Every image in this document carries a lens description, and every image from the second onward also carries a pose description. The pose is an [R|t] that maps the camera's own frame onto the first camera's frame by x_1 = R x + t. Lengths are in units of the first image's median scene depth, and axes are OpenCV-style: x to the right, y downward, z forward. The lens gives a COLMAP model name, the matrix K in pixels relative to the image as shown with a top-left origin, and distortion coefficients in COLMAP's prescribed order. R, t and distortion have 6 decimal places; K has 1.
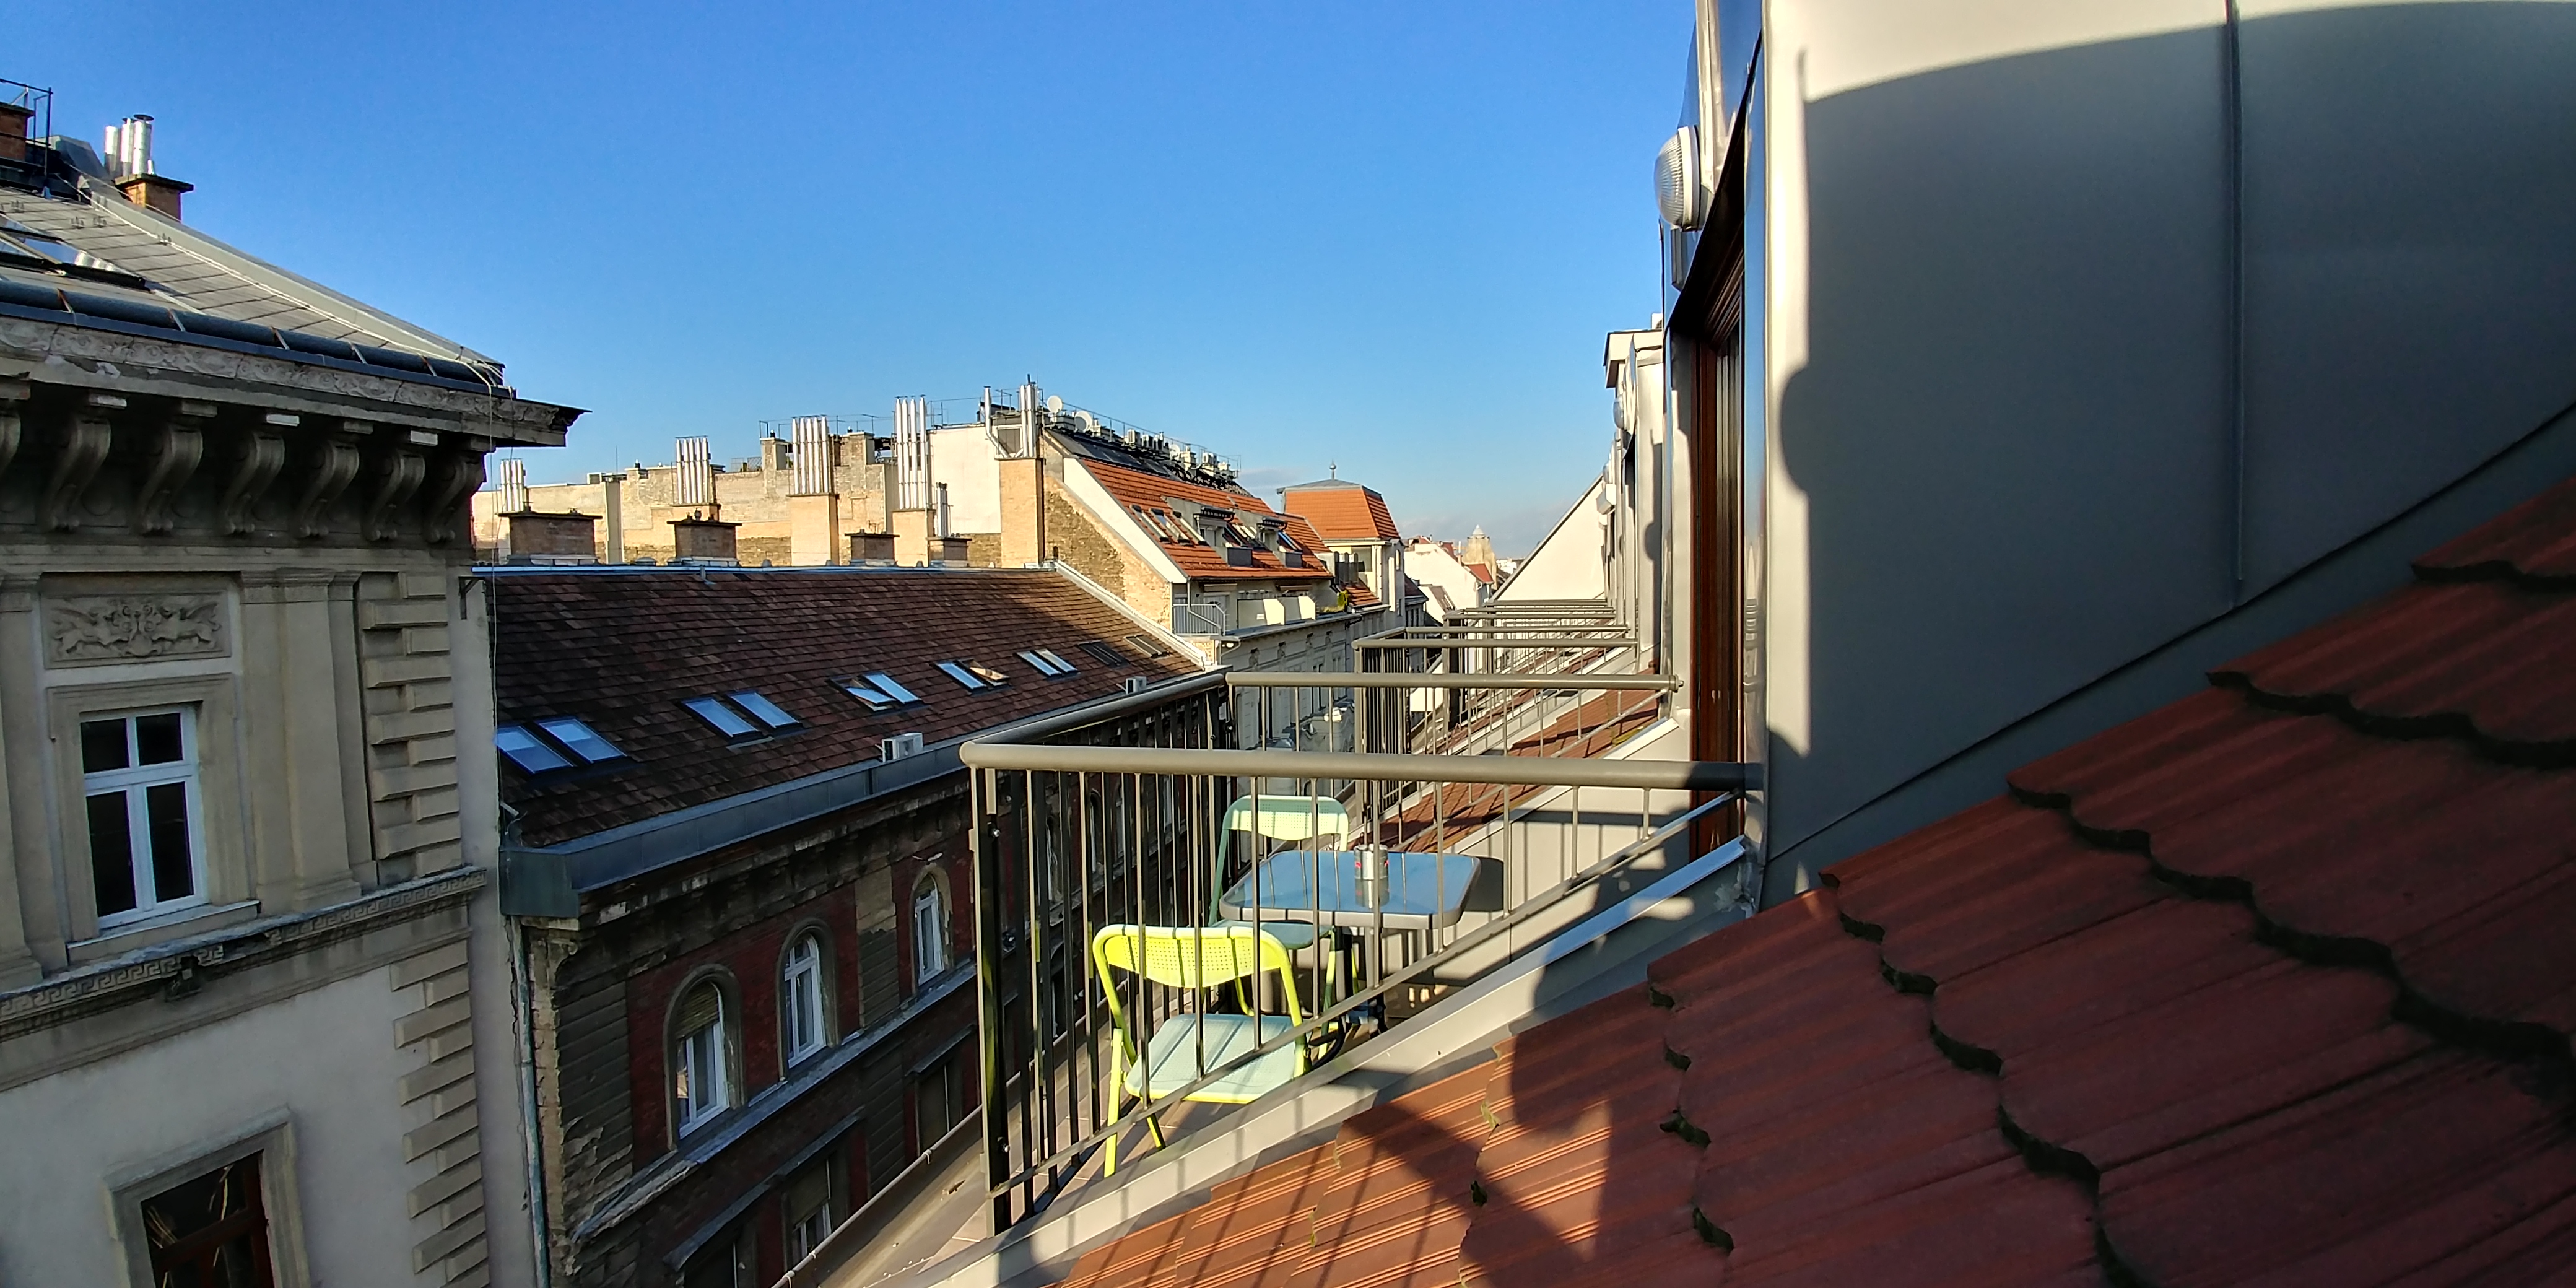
lens RADIAL K [[1144.0, 0, 1288.0], [0, 1144.0, 644.0], [0, 0, 1]] dist [-0.037463, 0.000412]
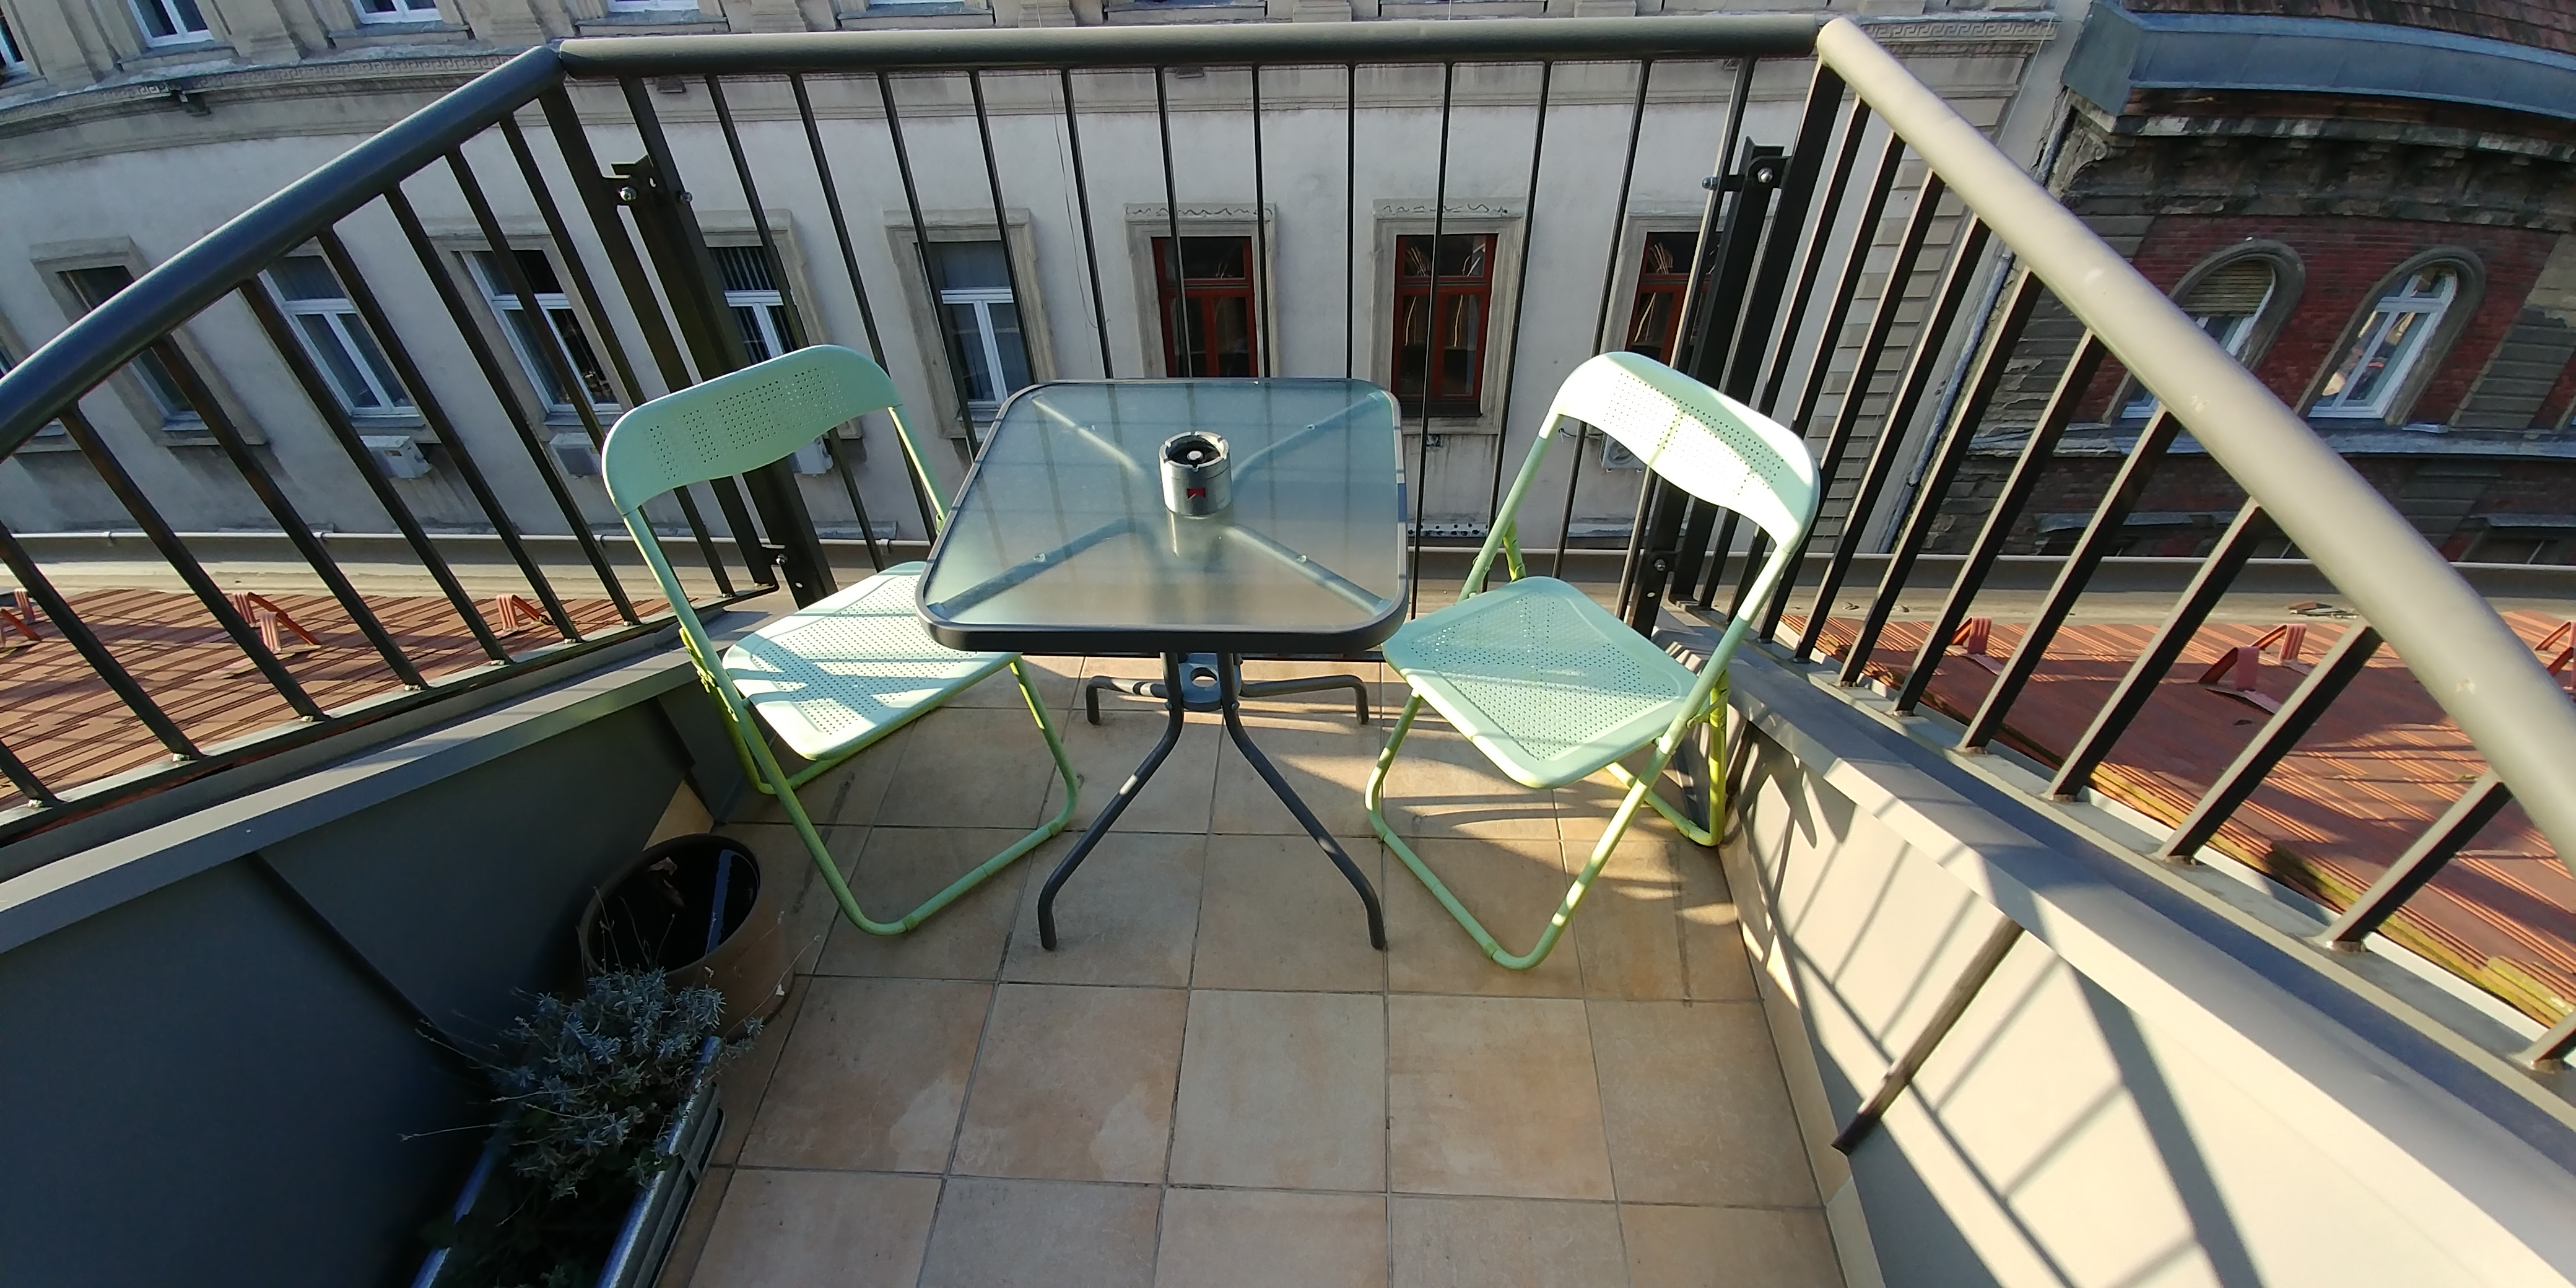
lens RADIAL K [[1074.4, 0, 1283.3], [0, 1074.4, 606.0], [0, 0, 1]] dist [0.030509, -0.039518]
pose [[0.182839, 0.667103, -0.722180, 0.047411], [-0.016407, 0.736531, 0.676205, -0.009157], [0.983006, -0.111788, 0.145611, 0.229316]]
